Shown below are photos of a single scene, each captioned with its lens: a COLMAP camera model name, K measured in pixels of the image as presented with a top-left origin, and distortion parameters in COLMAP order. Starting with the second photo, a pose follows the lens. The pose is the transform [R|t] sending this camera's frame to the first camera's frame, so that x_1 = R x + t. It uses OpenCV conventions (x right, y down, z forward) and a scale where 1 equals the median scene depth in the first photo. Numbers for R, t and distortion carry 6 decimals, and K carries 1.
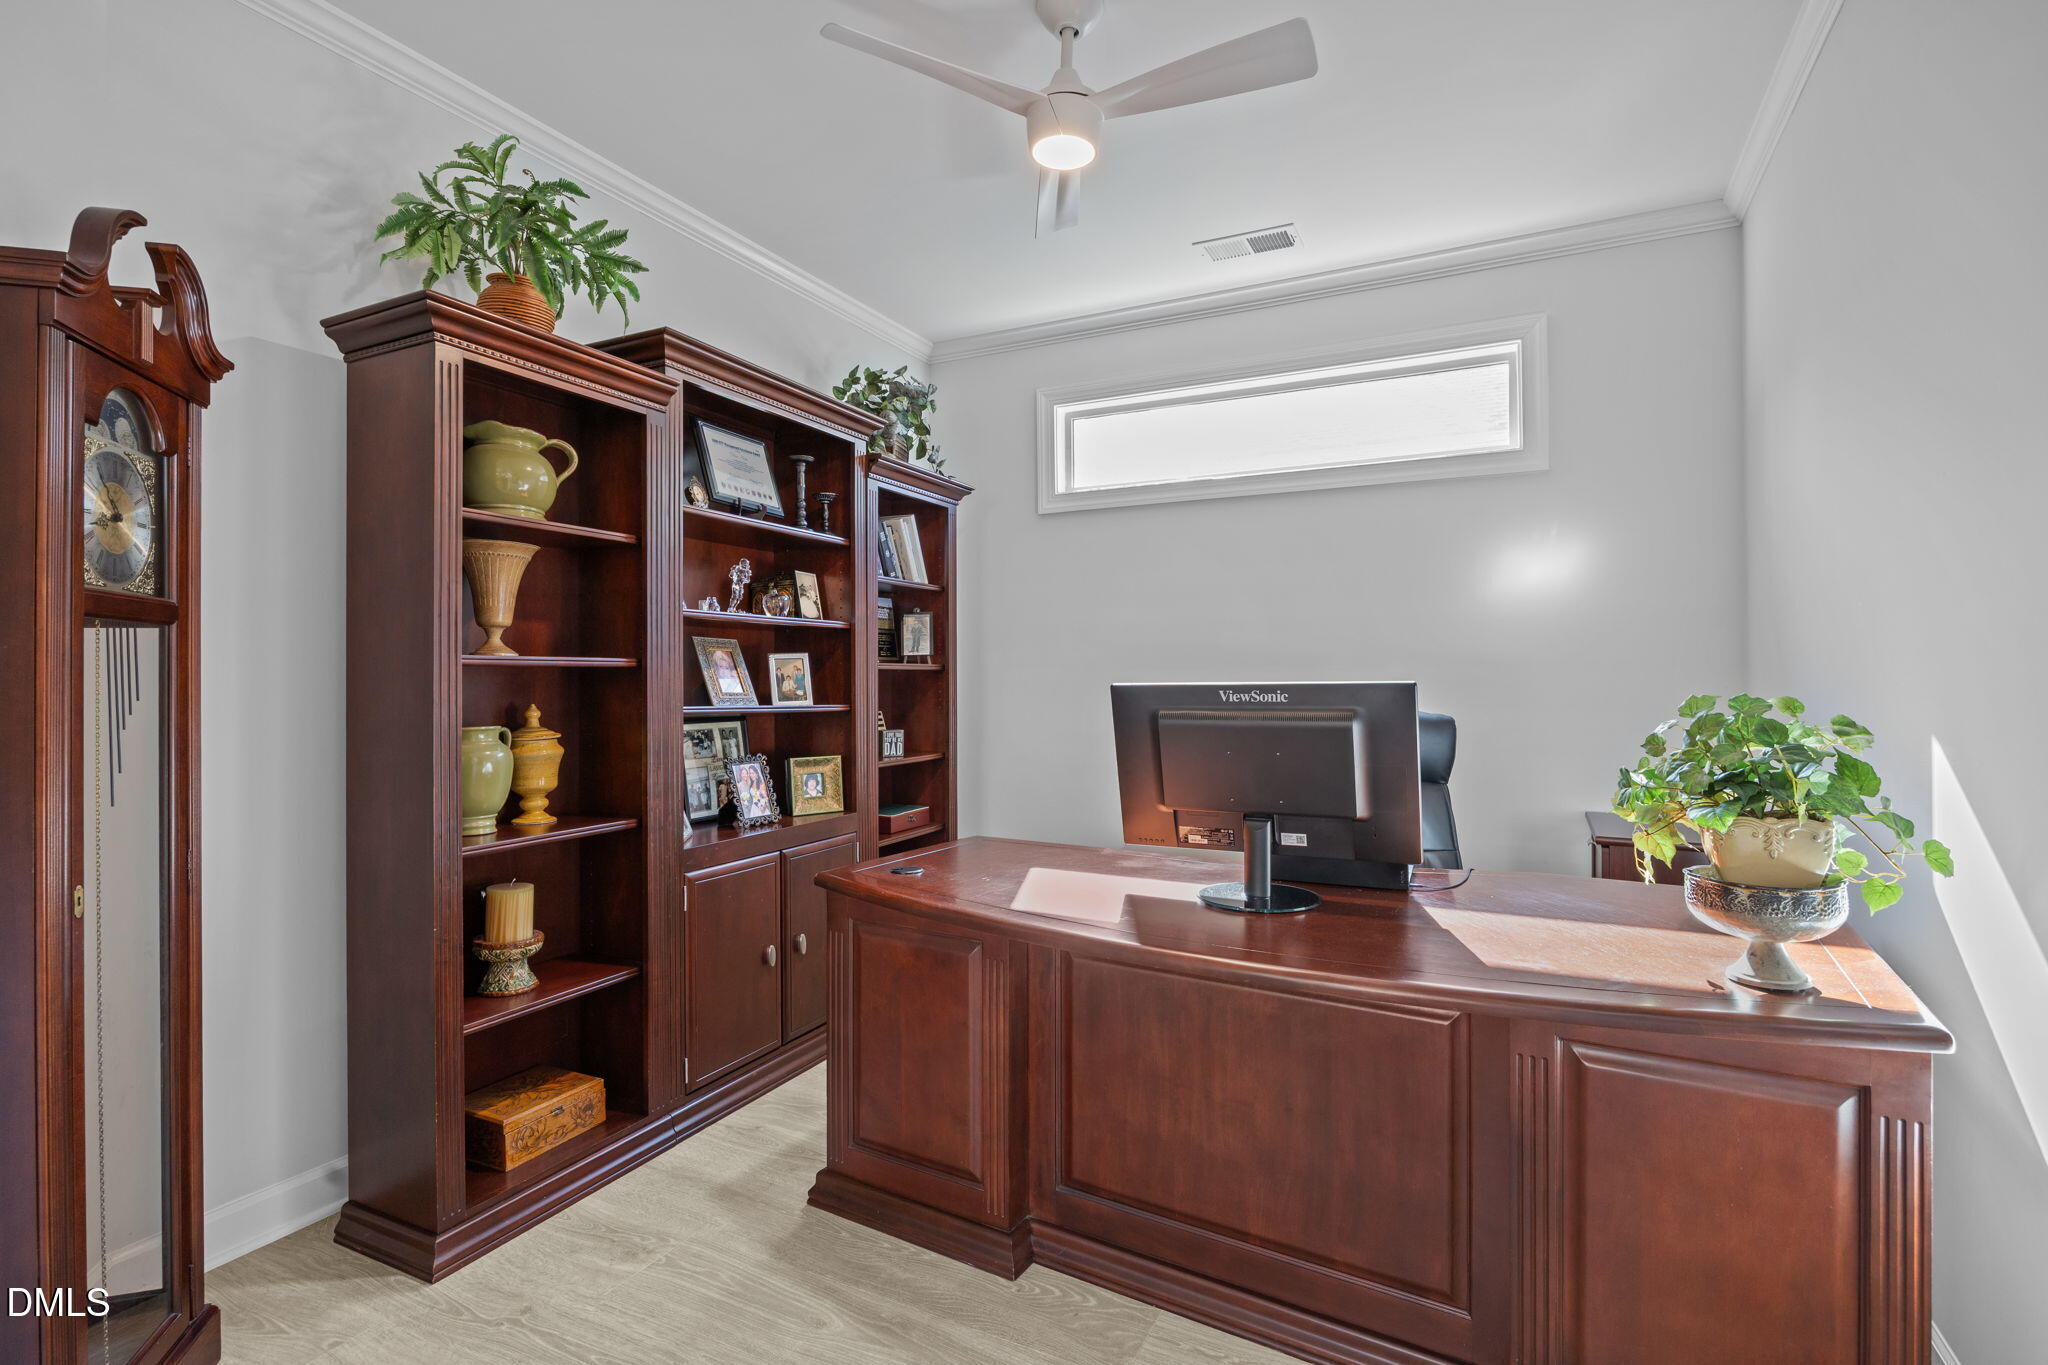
lens RADIAL K [[906.9, 0, 1019.6], [0, 906.9, 675.4], [0, 0, 1]] dist [-0.012515, 0.001059]
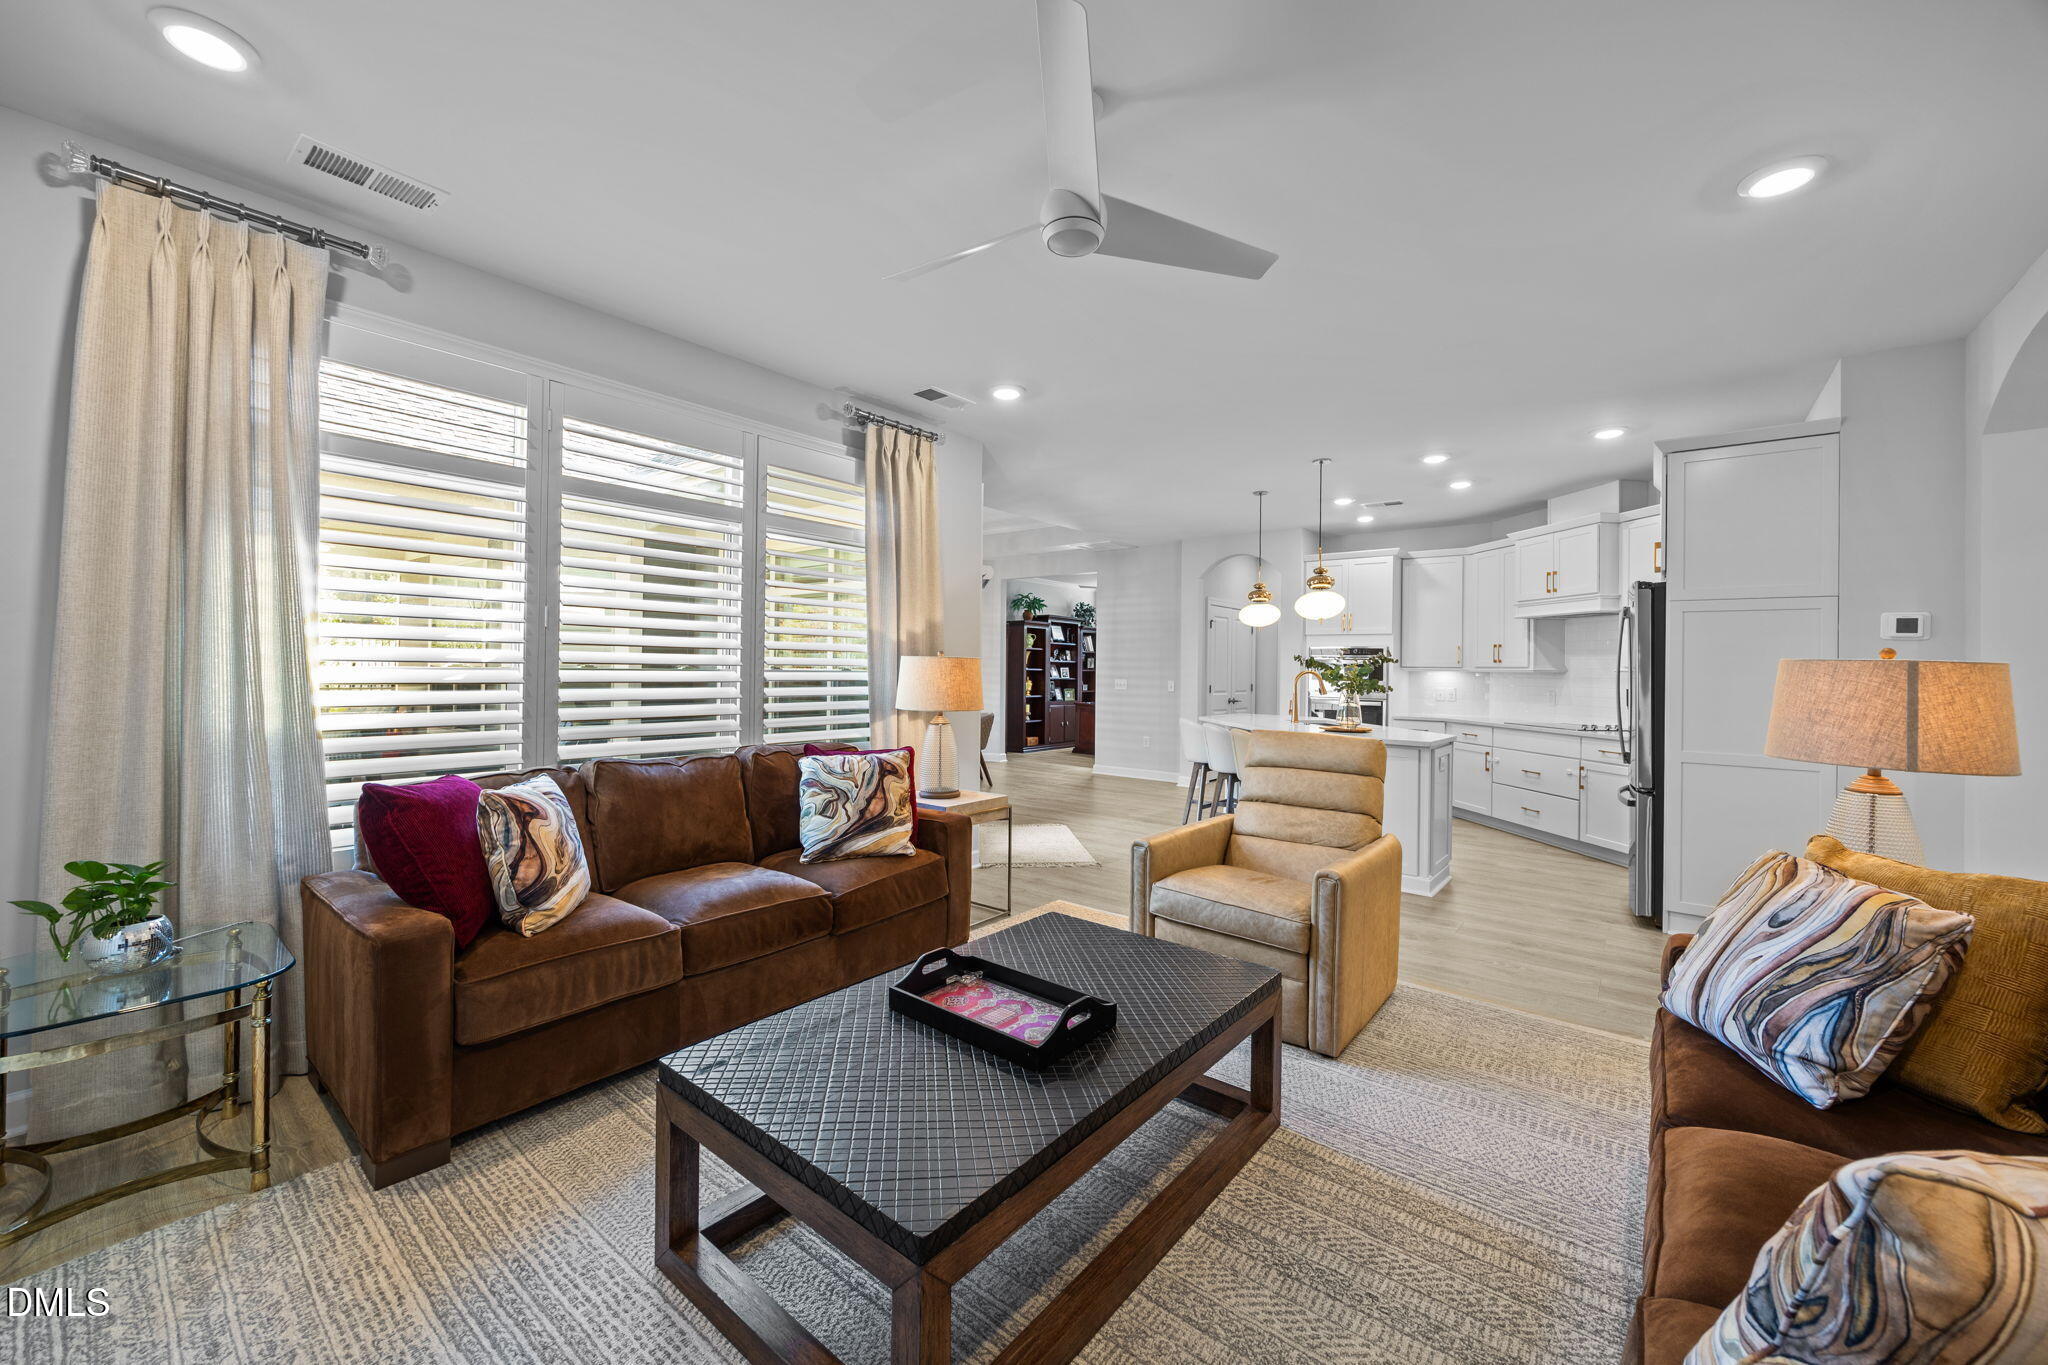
lens RADIAL K [[798.3, 0, 1035.5], [0, 798.3, 668.6], [0, 0, 1]] dist [0.000243, -0.000239]
pose [[0.982243, 0.016799, -0.186859, 0.525650], [-0.017223, 0.999851, -0.000646, -0.017191], [0.186820, 0.003853, 0.982387, -4.309302]]
